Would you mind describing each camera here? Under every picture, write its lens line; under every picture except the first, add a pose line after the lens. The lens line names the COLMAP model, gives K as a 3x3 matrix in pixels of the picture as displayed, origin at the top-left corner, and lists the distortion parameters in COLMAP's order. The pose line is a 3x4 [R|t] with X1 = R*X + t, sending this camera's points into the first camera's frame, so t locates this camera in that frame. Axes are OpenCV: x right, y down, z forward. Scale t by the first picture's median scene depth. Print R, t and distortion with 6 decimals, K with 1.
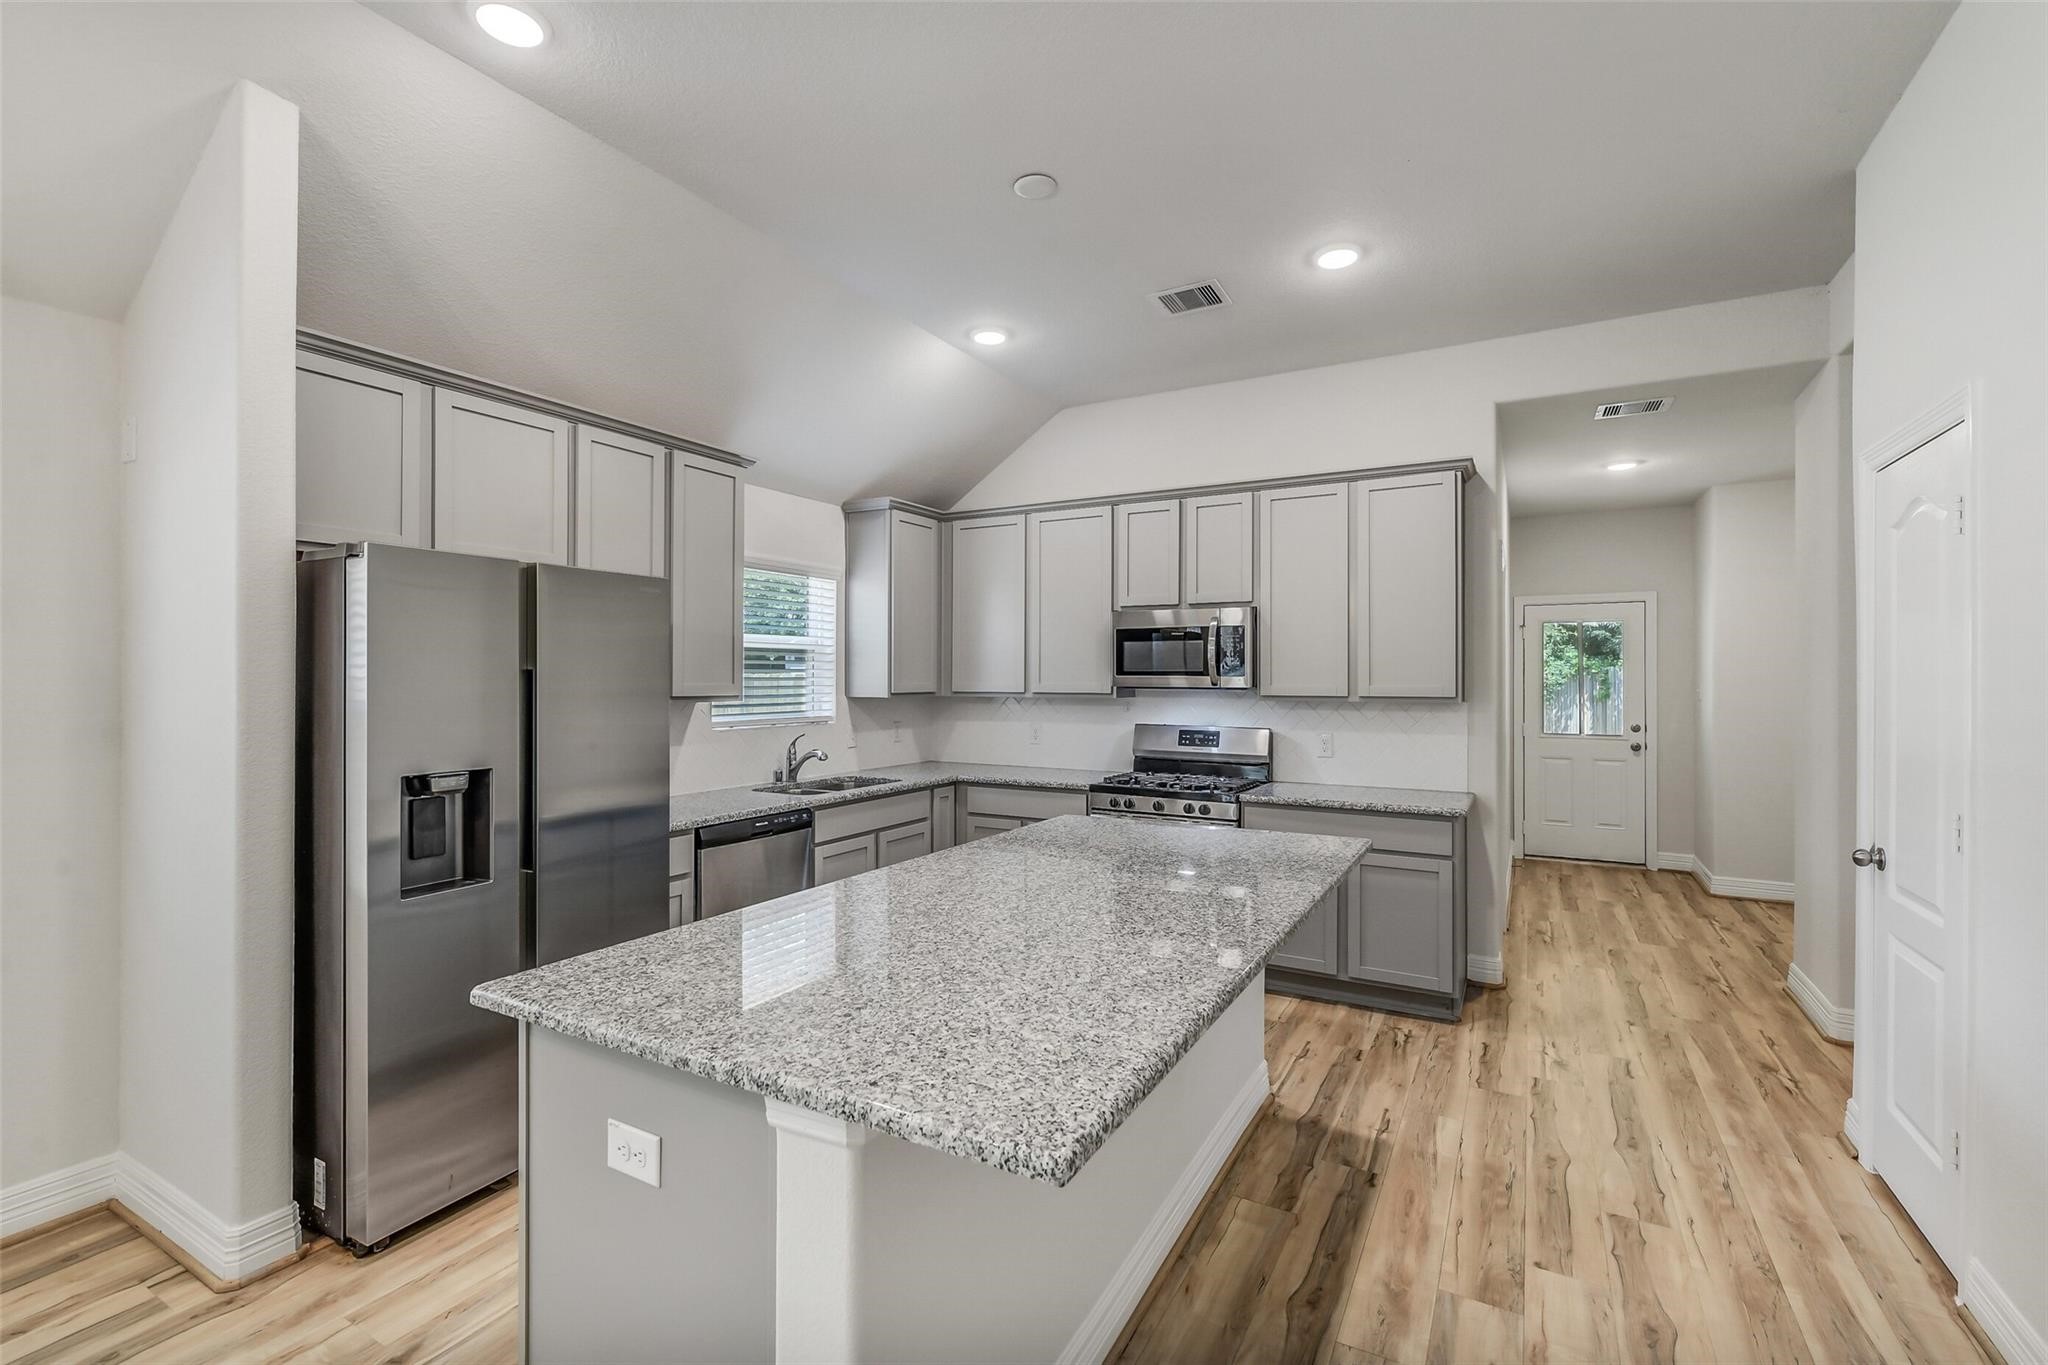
lens RADIAL K [[904.3, 0, 1013.7], [0, 904.3, 676.2], [0, 0, 1]] dist [-0.000353, 0.000217]
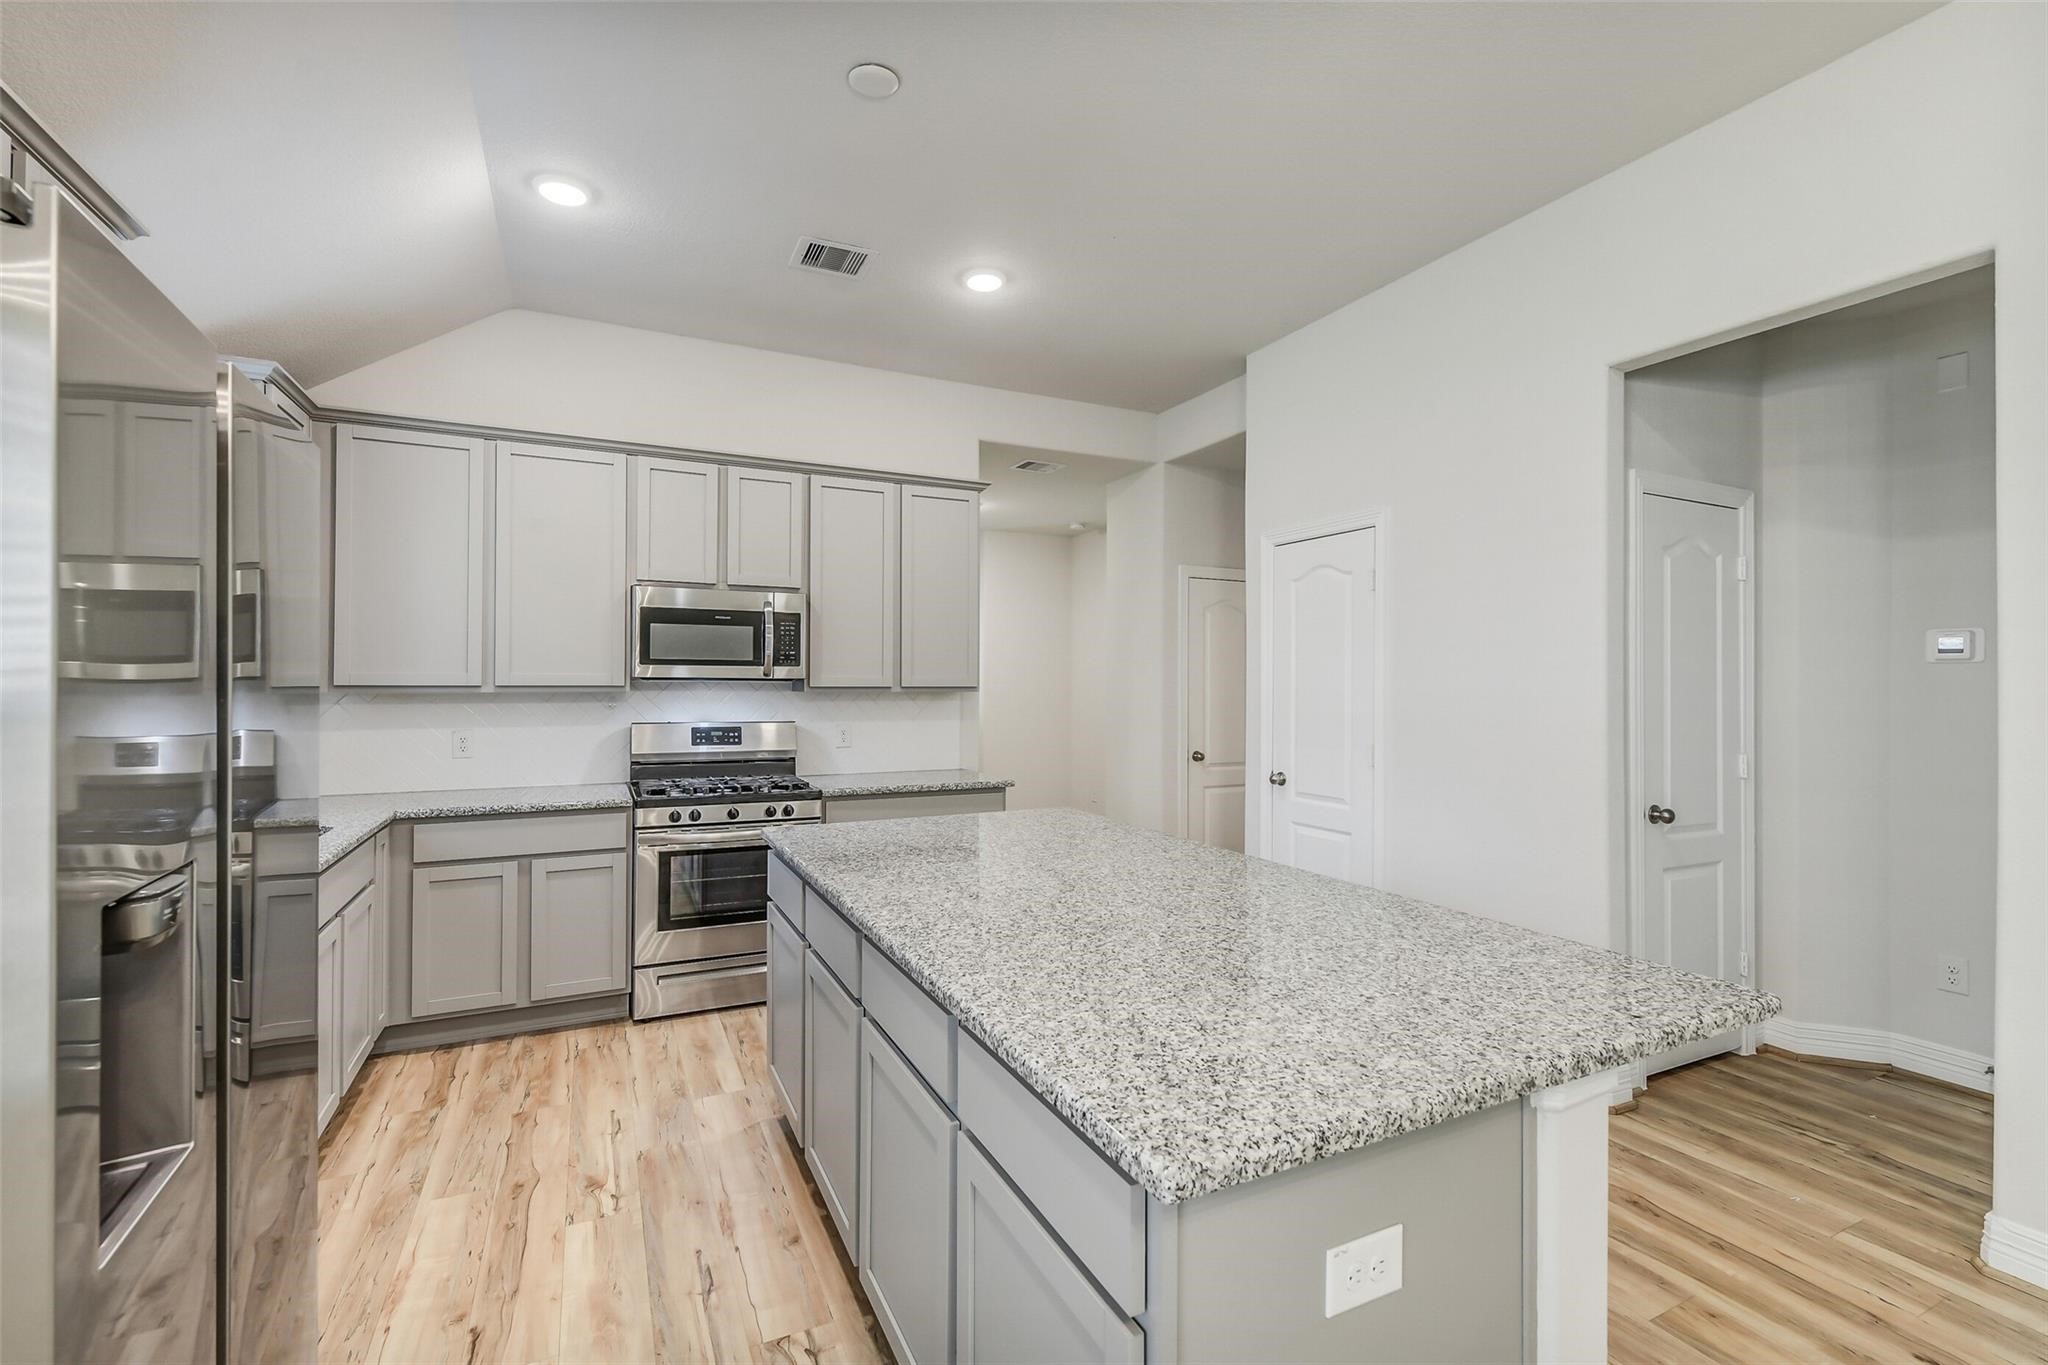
lens RADIAL K [[904.3, 0, 1031.0], [0, 904.3, 679.8], [0, 0, 1]] dist [-0.000353, 0.000217]
pose [[0.555150, 0.001784, 0.831748, -0.386685], [-0.005689, 0.999982, 0.001652, 0.010704], [-0.831731, -0.005648, 0.555151, 0.261261]]
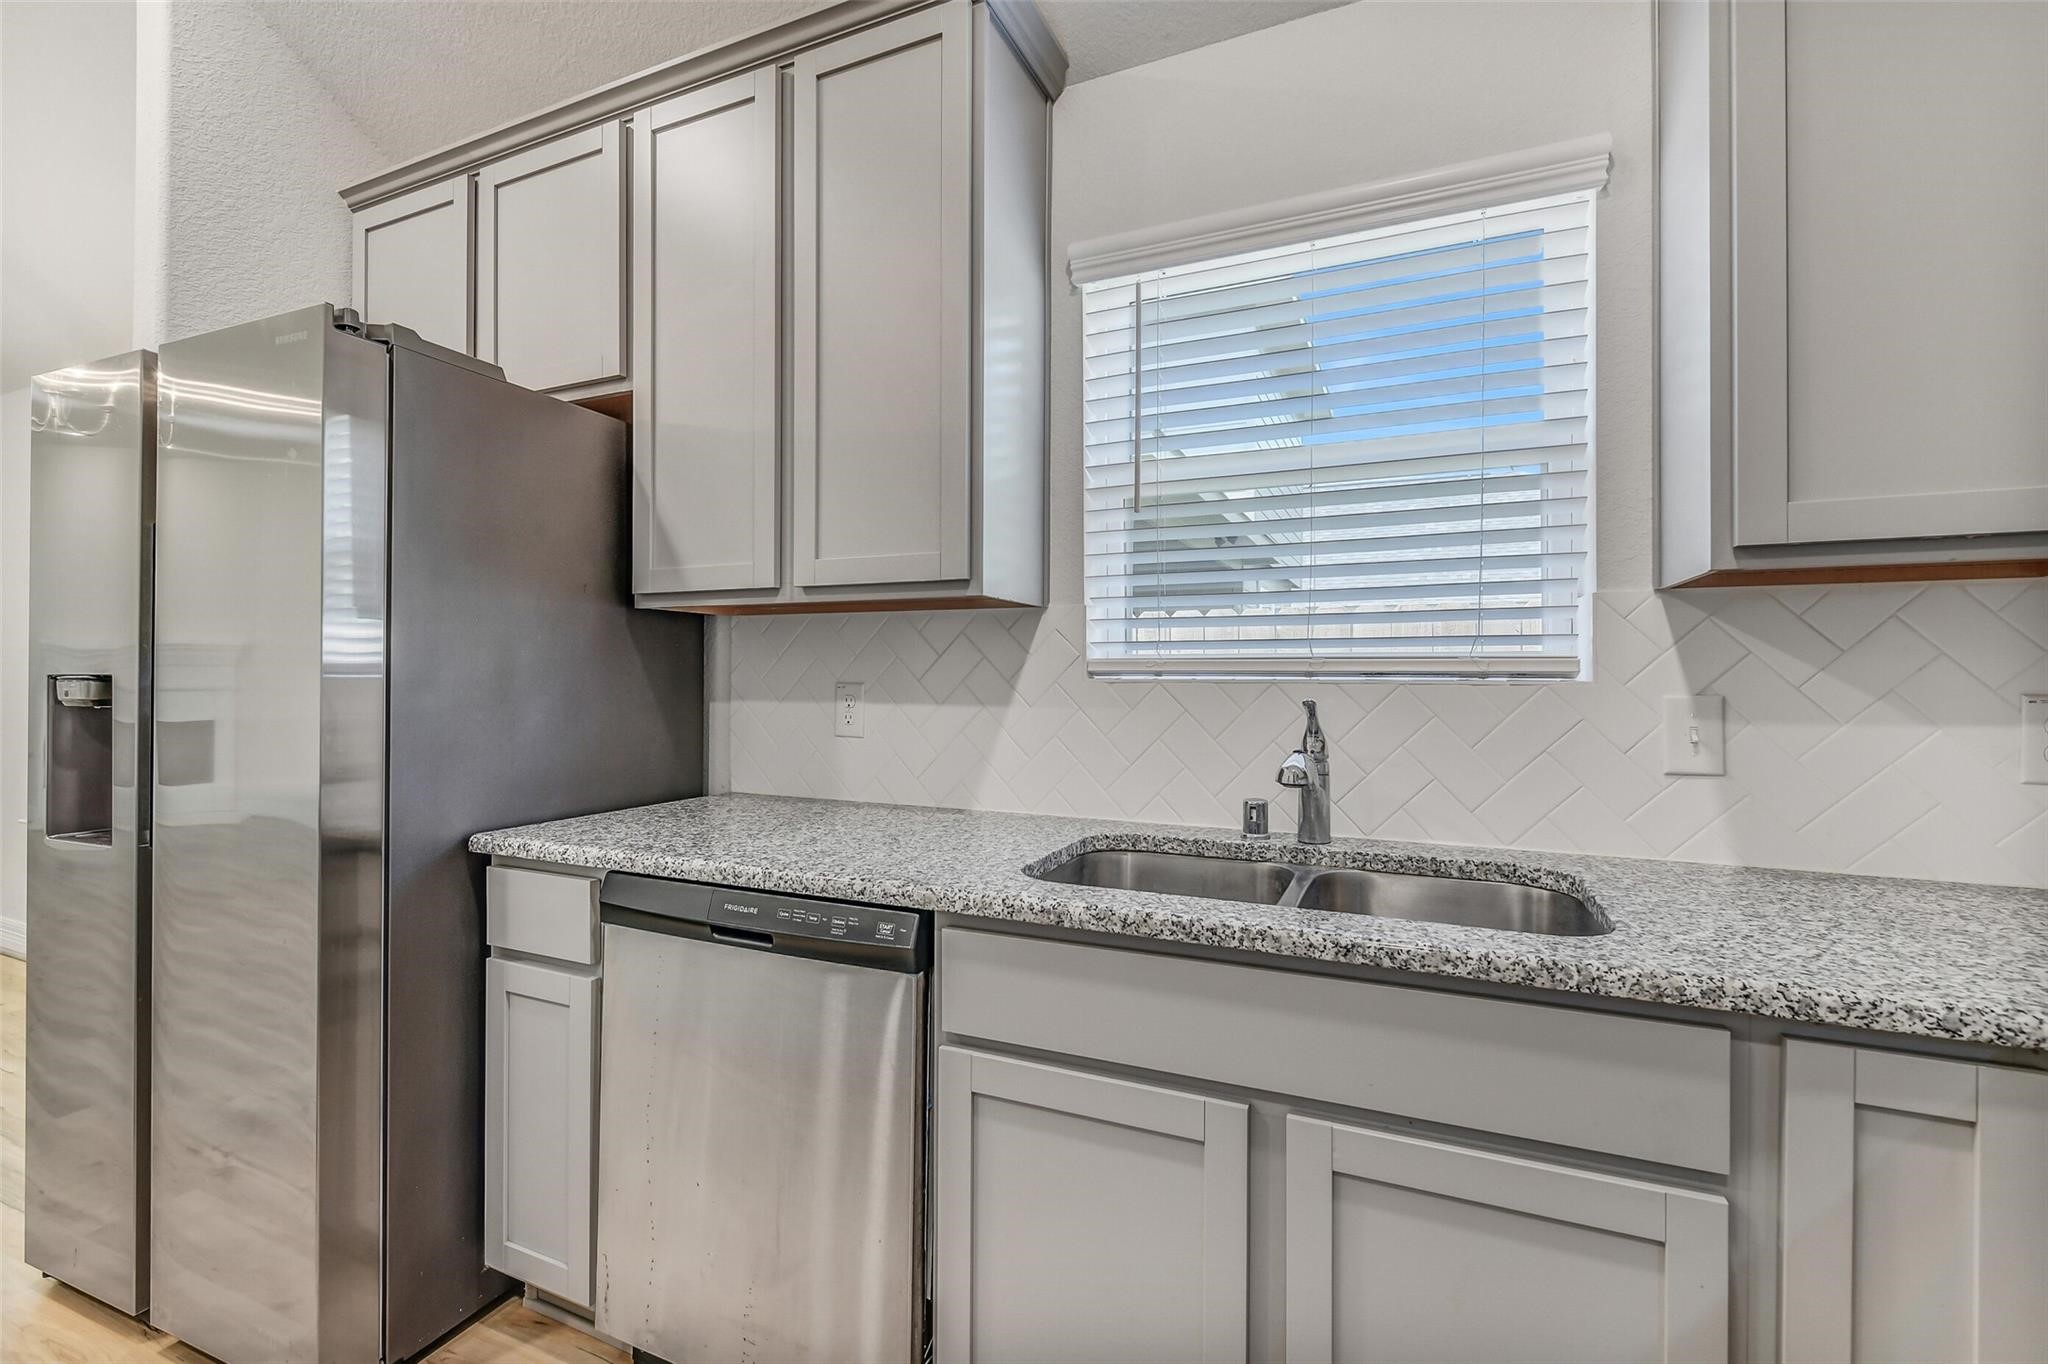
lens RADIAL K [[904.3, 0, 1005.7], [0, 904.3, 668.4], [0, 0, 1]] dist [-0.000353, 0.000217]
pose [[0.101204, -0.007483, -0.994838, 0.077742], [-0.002021, 0.999968, -0.007727, 0.056500], [0.994864, 0.002792, 0.101186, 0.869538]]
